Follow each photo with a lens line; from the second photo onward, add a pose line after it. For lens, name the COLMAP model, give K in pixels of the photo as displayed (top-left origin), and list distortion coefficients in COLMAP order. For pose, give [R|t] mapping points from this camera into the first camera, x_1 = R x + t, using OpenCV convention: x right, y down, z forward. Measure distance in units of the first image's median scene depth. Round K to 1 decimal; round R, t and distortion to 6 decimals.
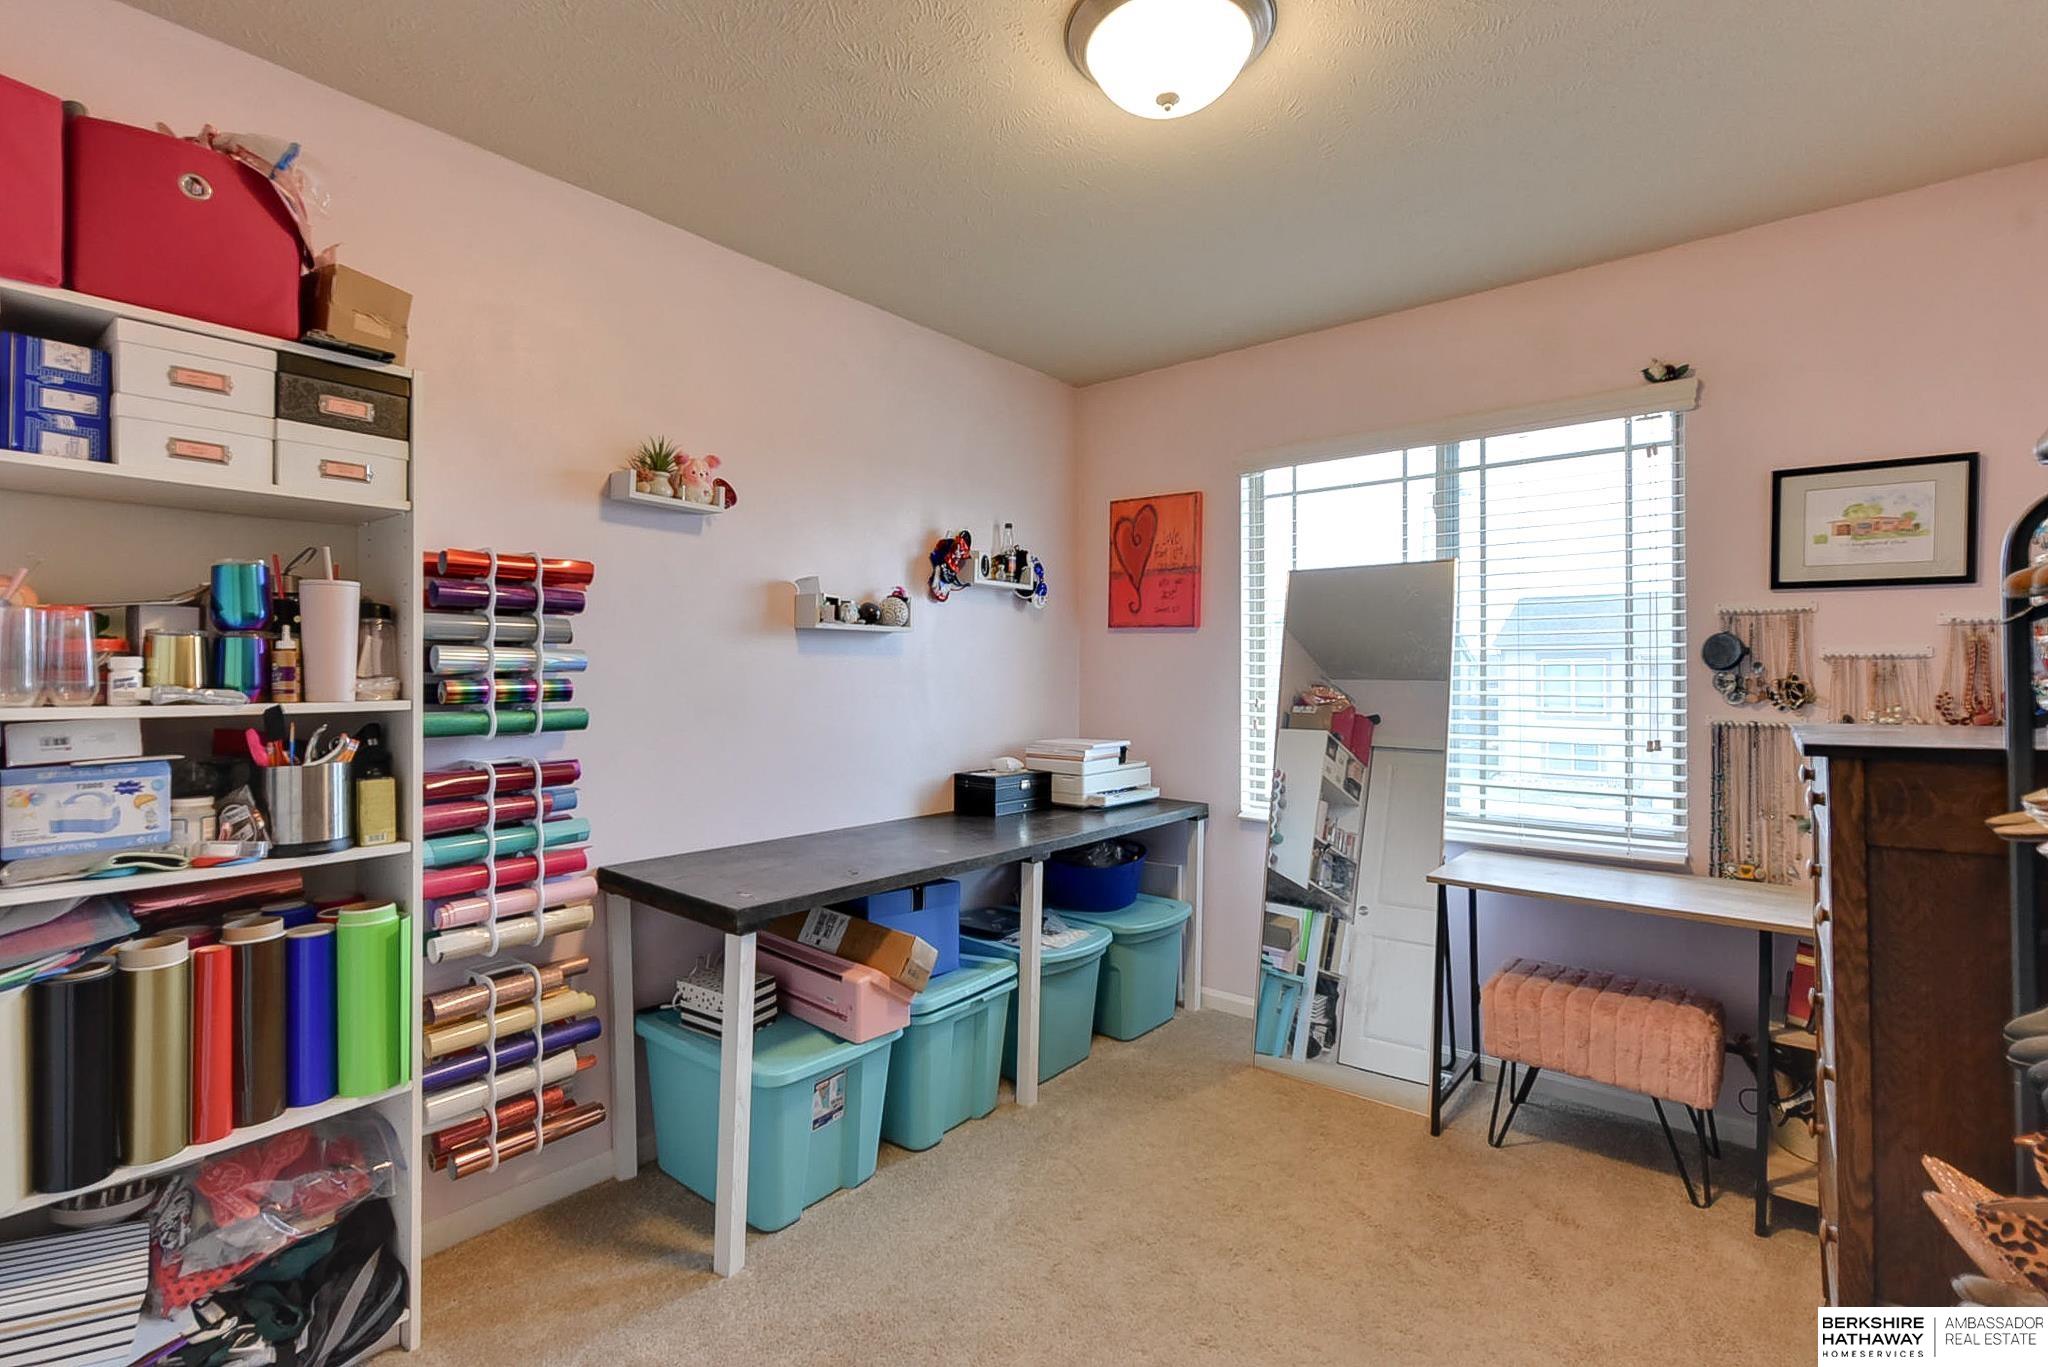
lens RADIAL K [[919.9, 0, 987.4], [0, 919.9, 644.3], [0, 0, 1]] dist [0.003810, -0.003433]
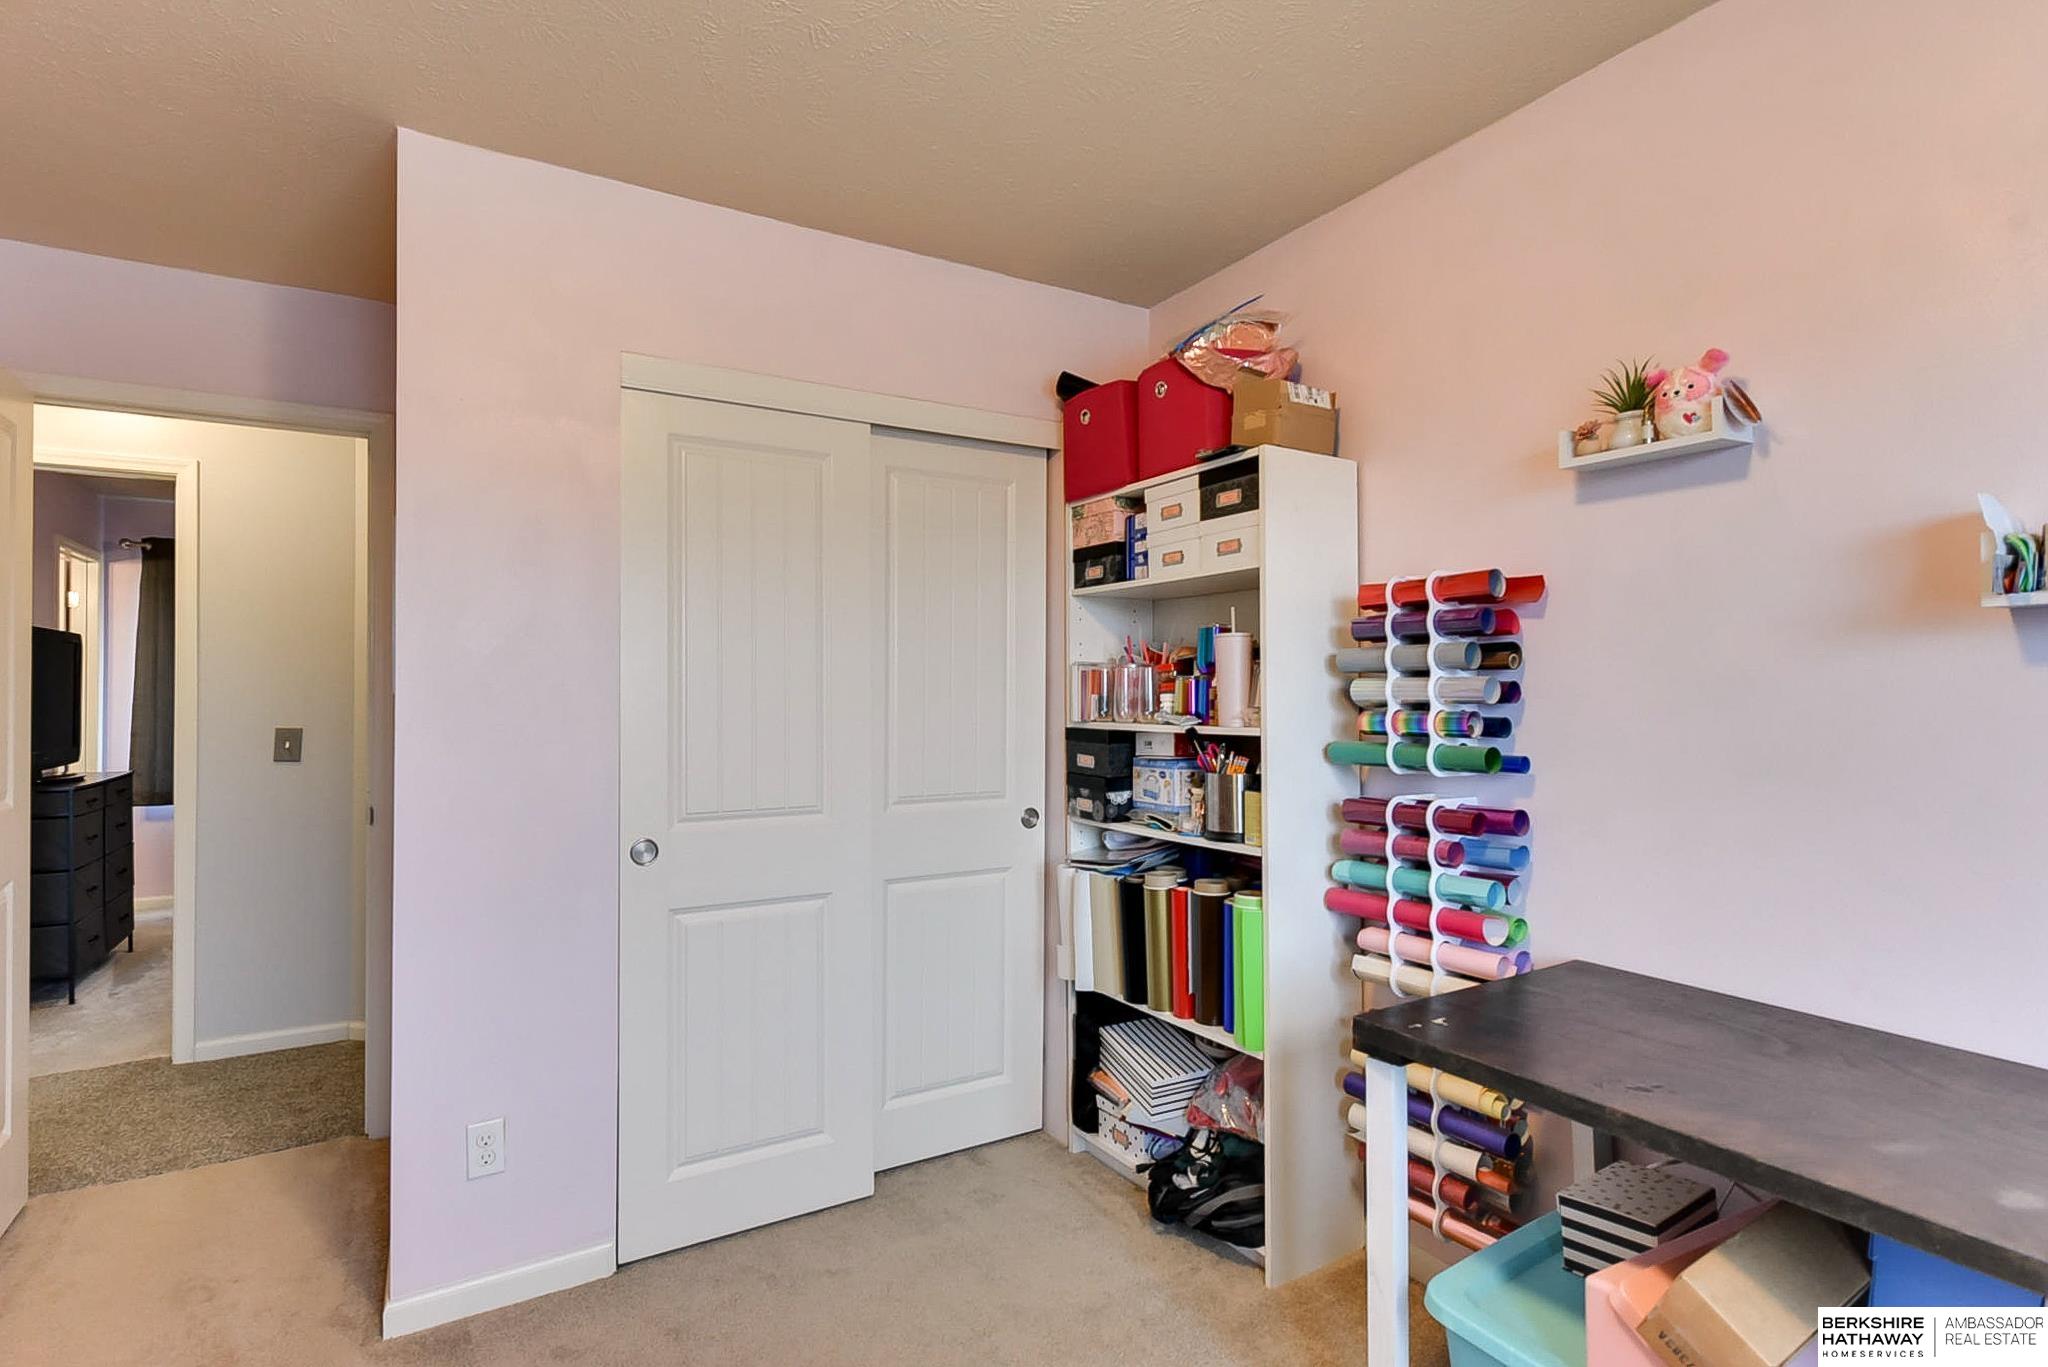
lens RADIAL K [[987.6, 0, 1006.1], [0, 987.6, 683.0], [0, 0, 1]] dist [0.004979, -0.001479]
pose [[-0.311696, -0.015390, -0.950057, 0.740847], [0.030563, 0.999189, -0.026213, 0.028530], [0.949690, -0.037208, -0.310973, 1.187117]]
